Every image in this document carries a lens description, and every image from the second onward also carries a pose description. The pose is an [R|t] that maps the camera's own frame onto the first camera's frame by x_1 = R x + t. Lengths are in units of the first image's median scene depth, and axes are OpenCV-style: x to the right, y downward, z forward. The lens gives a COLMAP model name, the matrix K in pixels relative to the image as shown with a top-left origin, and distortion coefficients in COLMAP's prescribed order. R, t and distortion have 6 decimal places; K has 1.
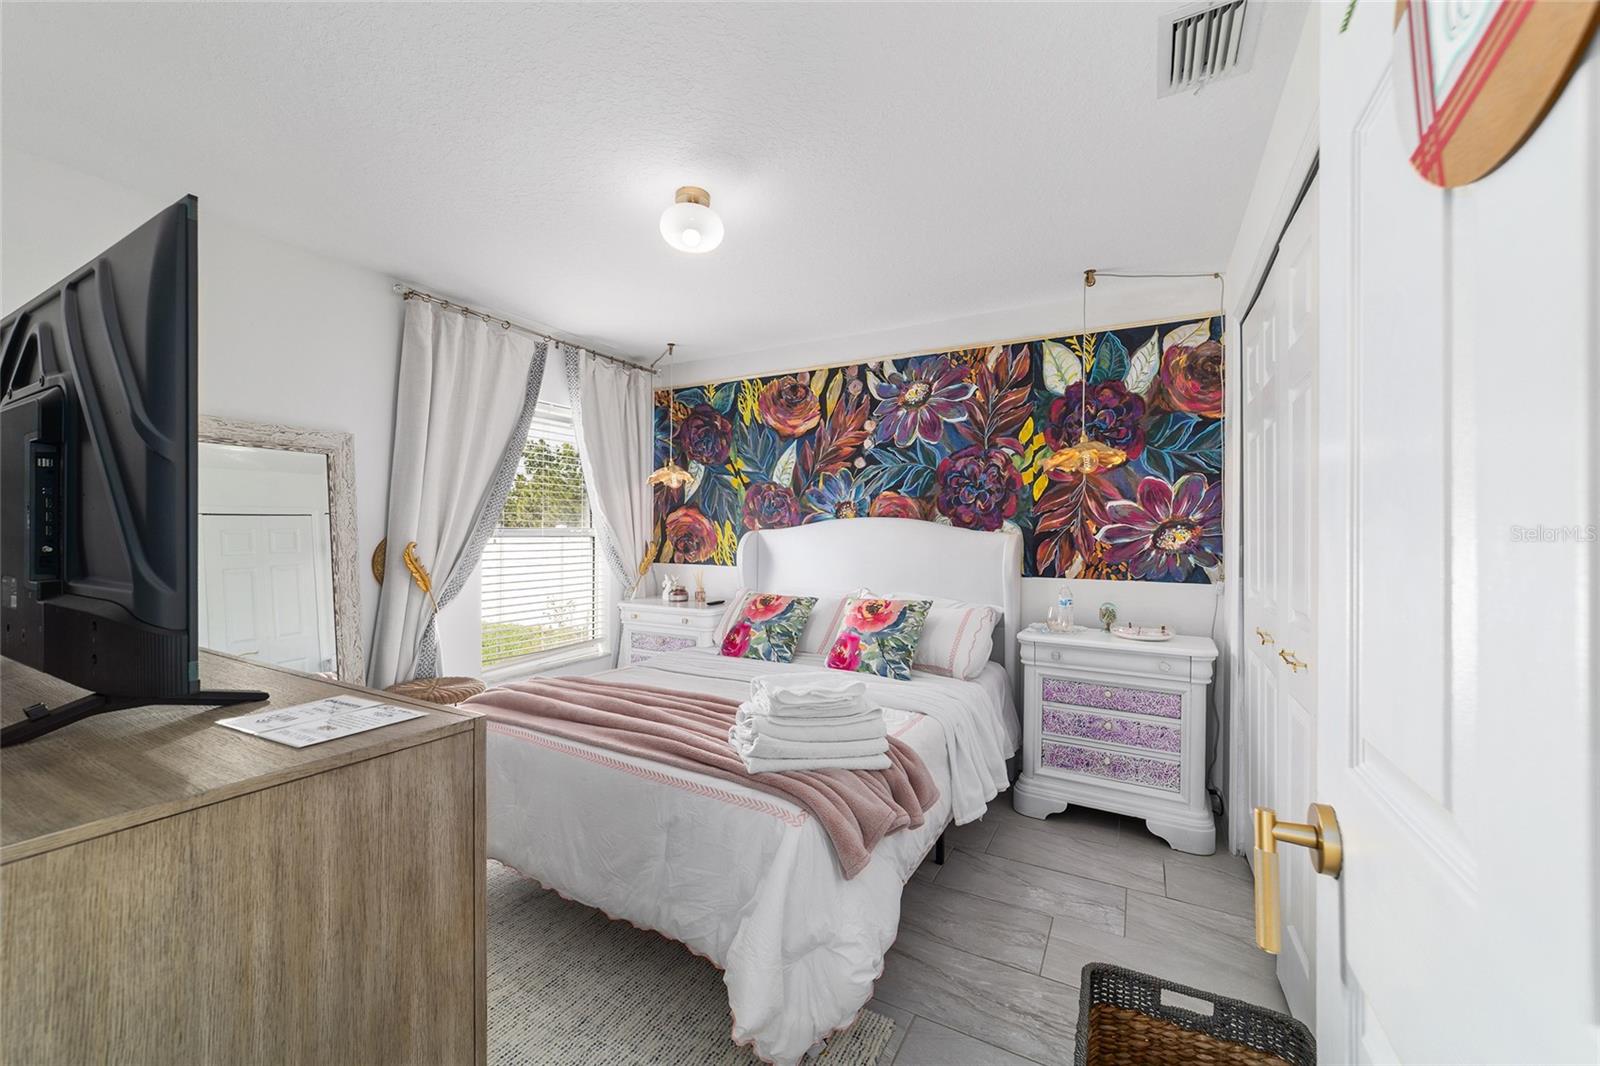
lens RADIAL K [[612.8, 0, 810.8], [0, 612.8, 536.6], [0, 0, 1]] dist [-0.015610, 0.007192]
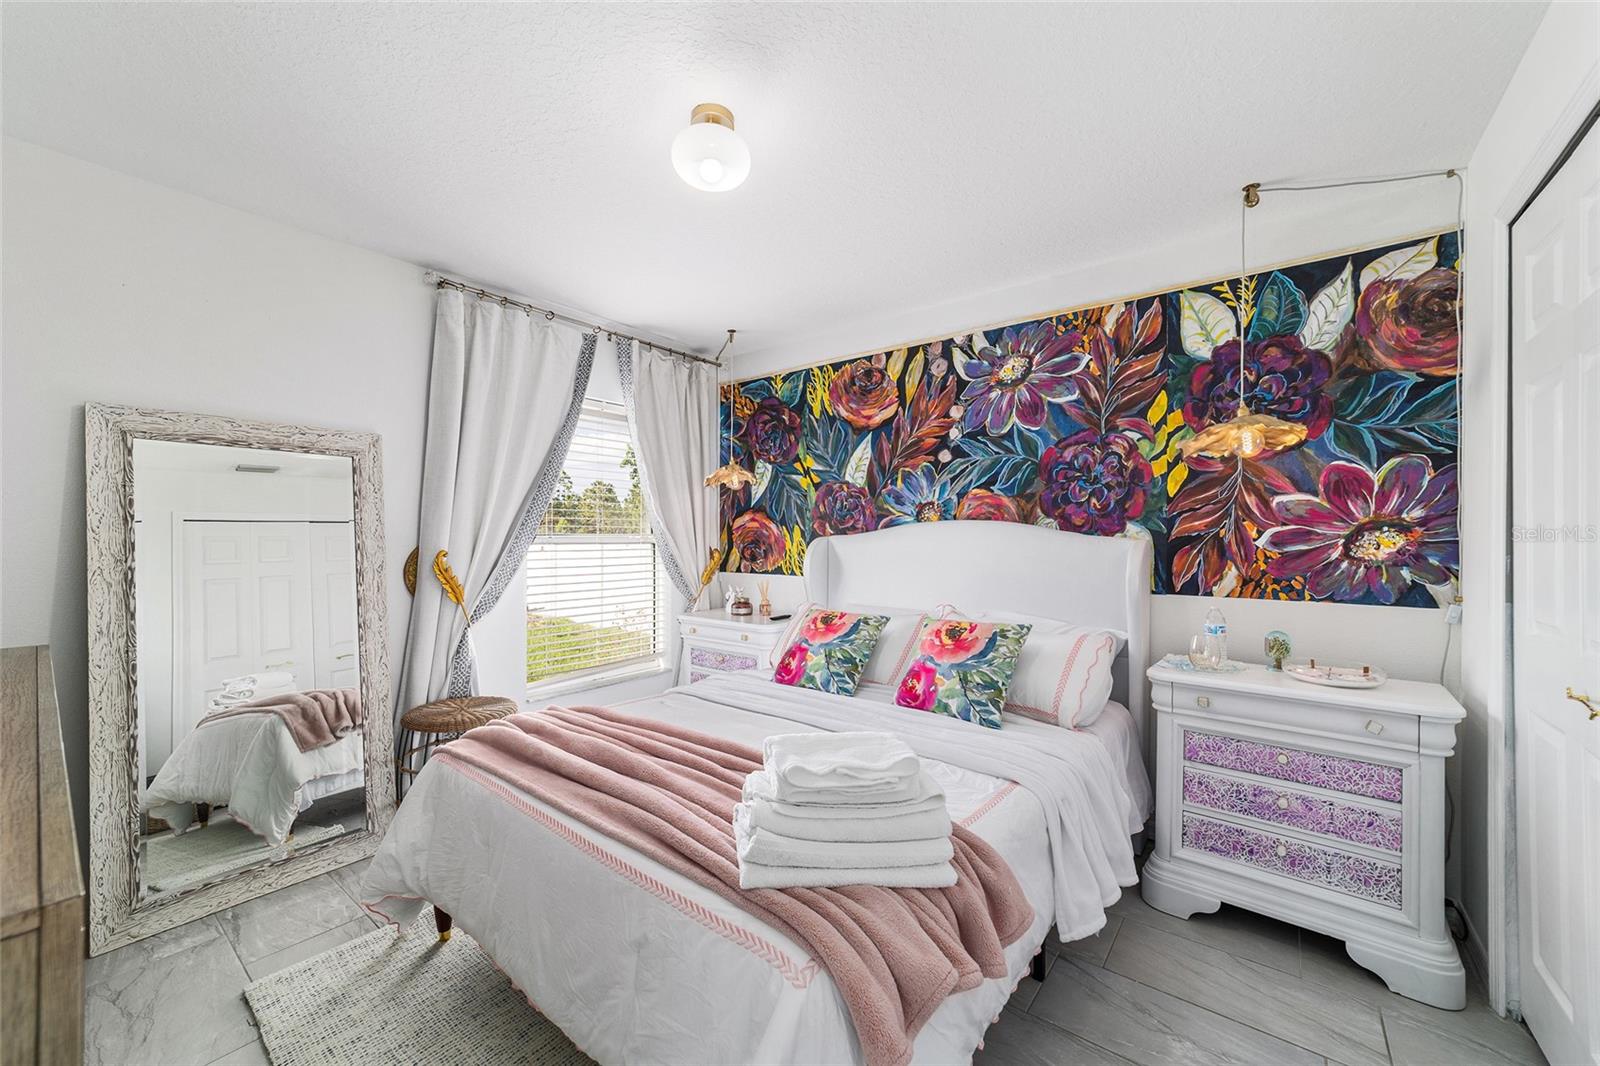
lens RADIAL K [[612.8, 0, 808.2], [0, 612.8, 543.5], [0, 0, 1]] dist [-0.015610, 0.007192]
pose [[0.985705, -0.002300, -0.168462, 0.040144], [0.002582, 0.999996, 0.001455, -0.001282], [0.168458, -0.001870, 0.985707, 0.146585]]
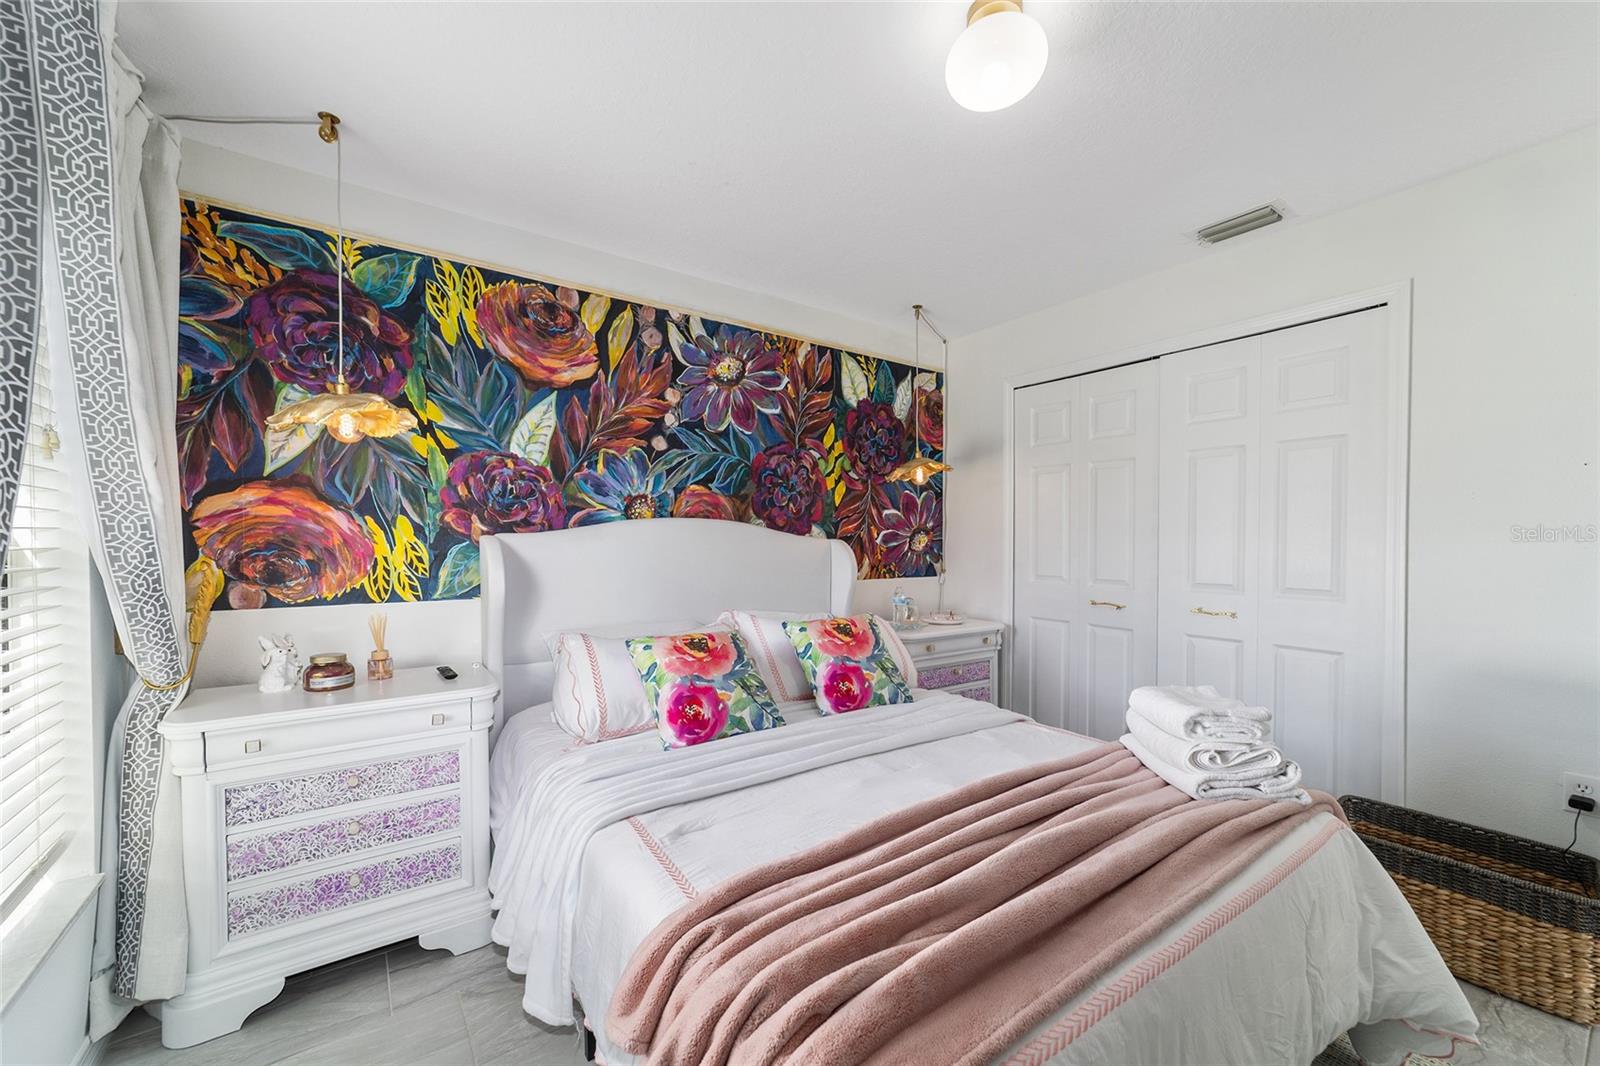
lens RADIAL K [[612.8, 0, 803.8], [0, 612.8, 553.5], [0, 0, 1]] dist [-0.015610, 0.007192]
pose [[0.449364, -0.026253, 0.892963, -0.553768], [0.007542, 0.999644, 0.025594, -0.006149], [-0.893317, -0.004766, 0.449402, 0.567435]]
